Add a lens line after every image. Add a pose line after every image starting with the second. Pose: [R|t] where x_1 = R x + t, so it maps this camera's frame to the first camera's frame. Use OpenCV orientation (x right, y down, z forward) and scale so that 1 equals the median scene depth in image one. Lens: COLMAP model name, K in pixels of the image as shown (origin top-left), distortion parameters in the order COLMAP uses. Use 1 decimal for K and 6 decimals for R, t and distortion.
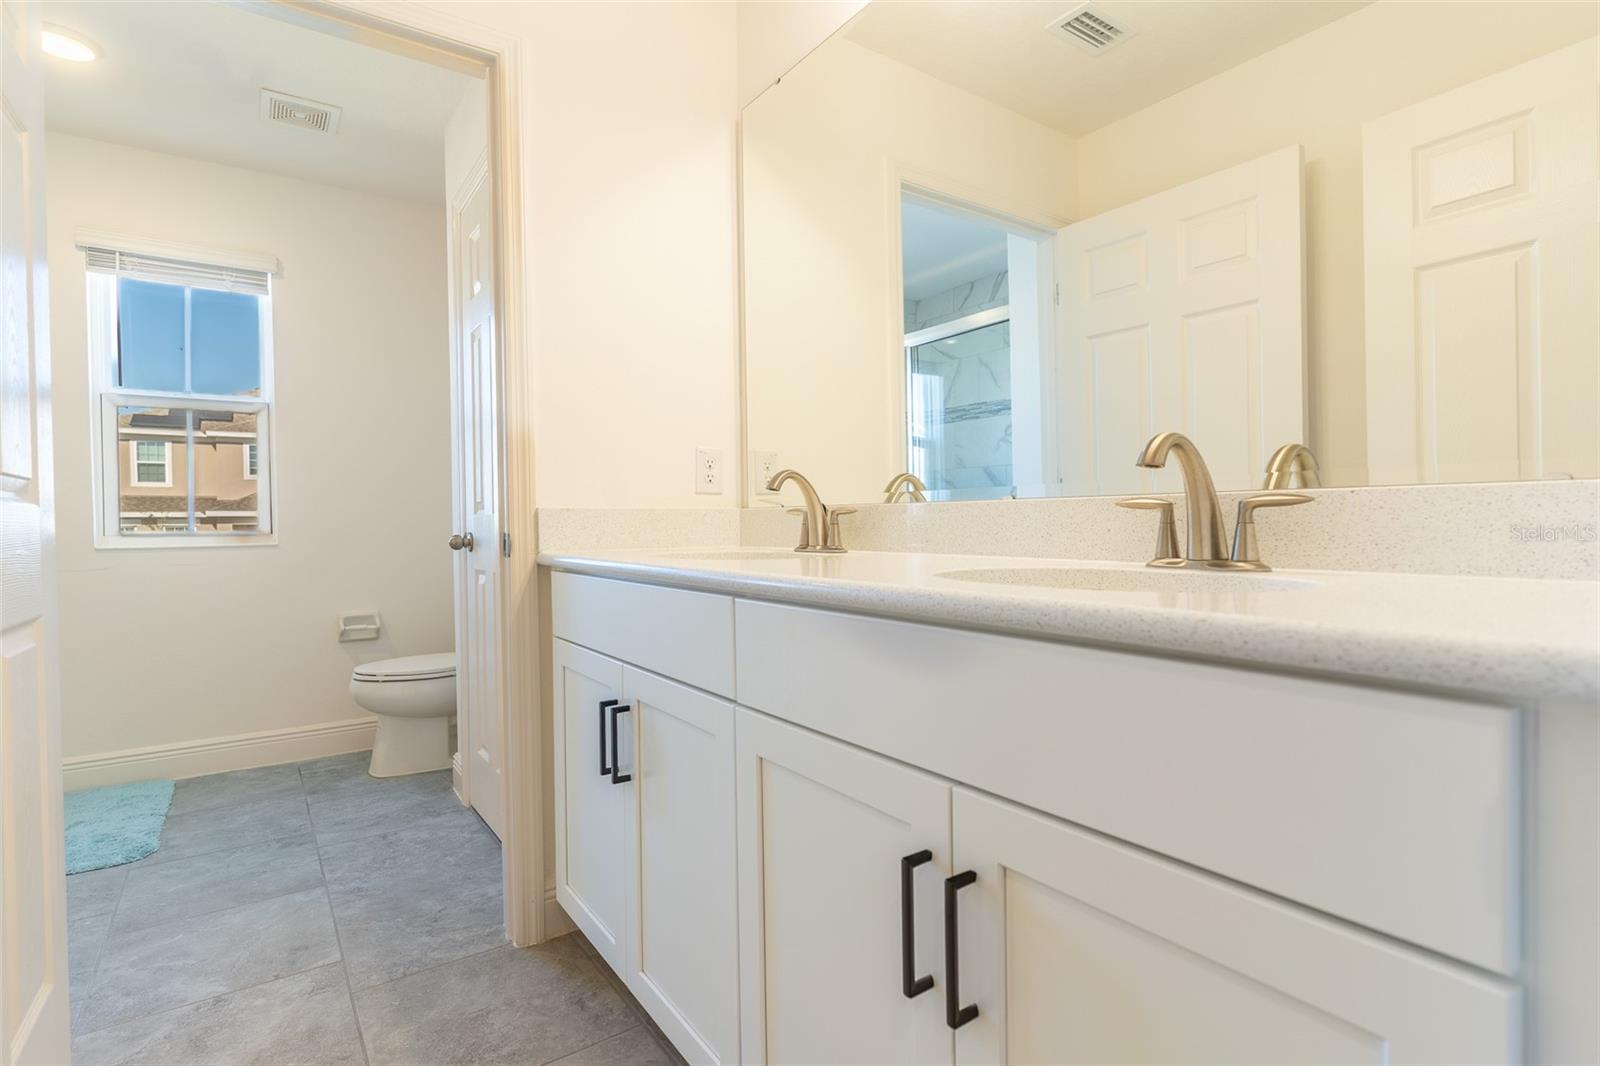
lens RADIAL K [[807.3, 0, 800.4], [0, 807.3, 532.5], [0, 0, 1]] dist [0.001343, 0.000173]
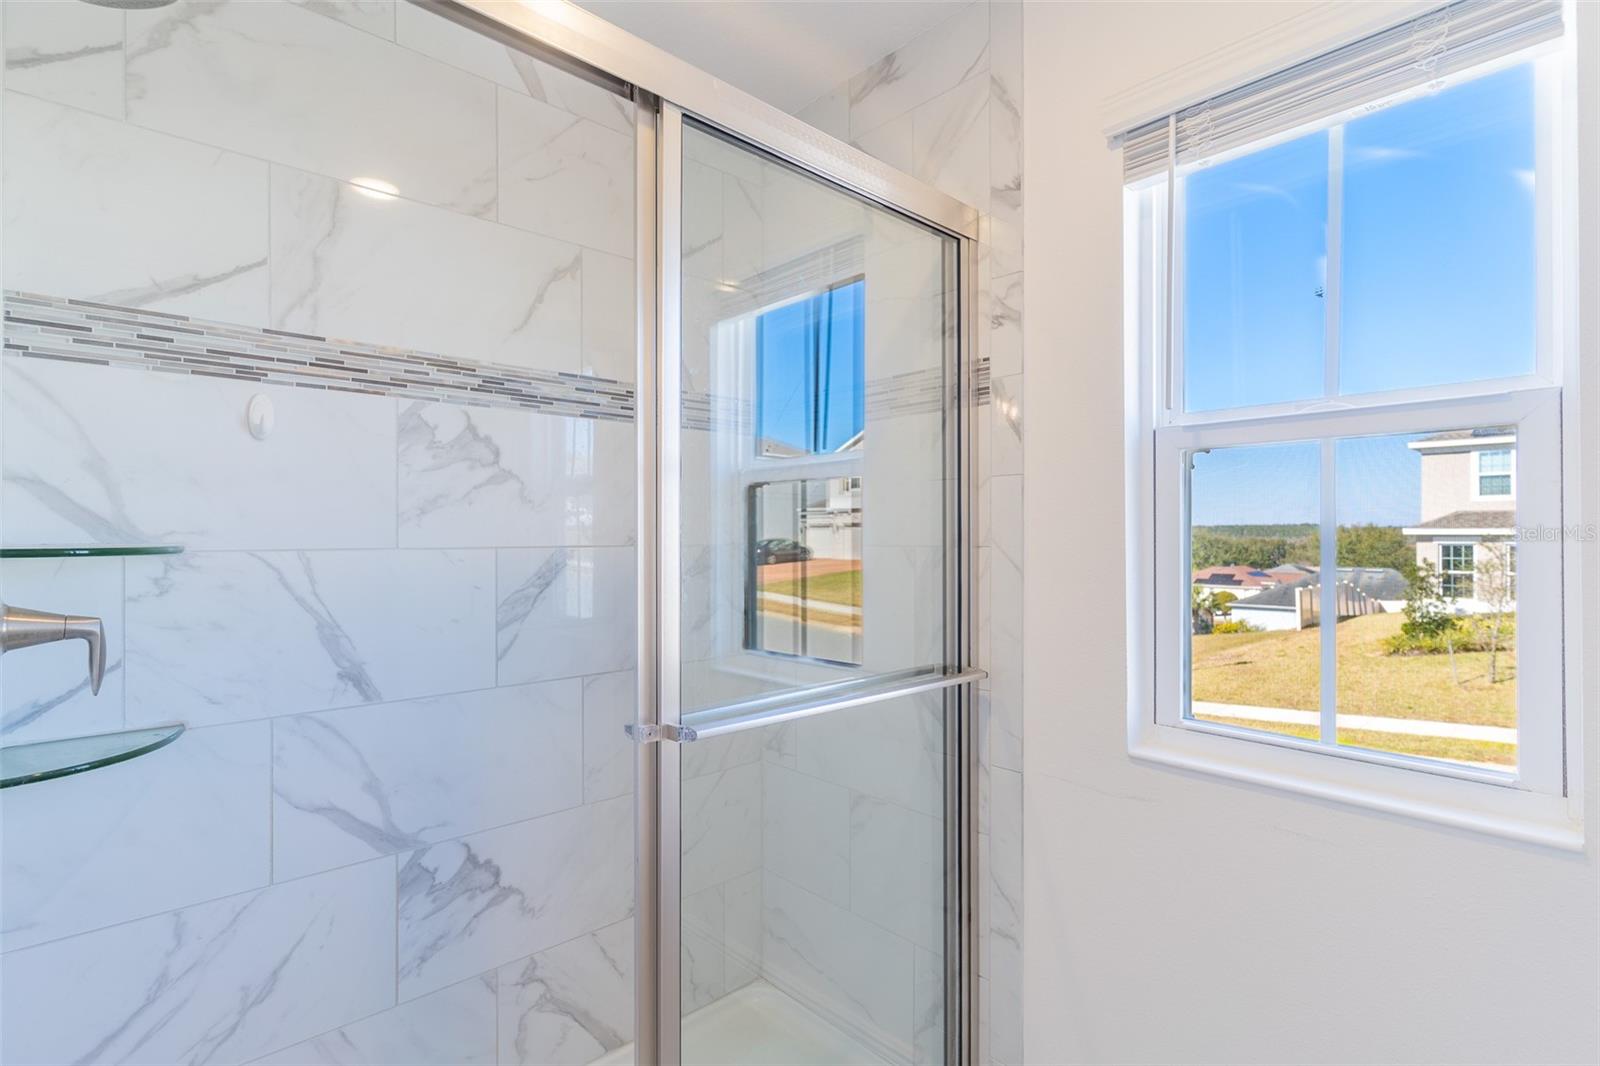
lens RADIAL K [[766.1, 0, 805.2], [0, 766.1, 539.4], [0, 0, 1]] dist [-0.000079, 0.000256]
pose [[0.148125, 0.013676, -0.988874, -0.063658], [-0.009935, 0.999875, 0.012340, -0.015994], [0.988919, 0.007996, 0.148243, 0.104637]]
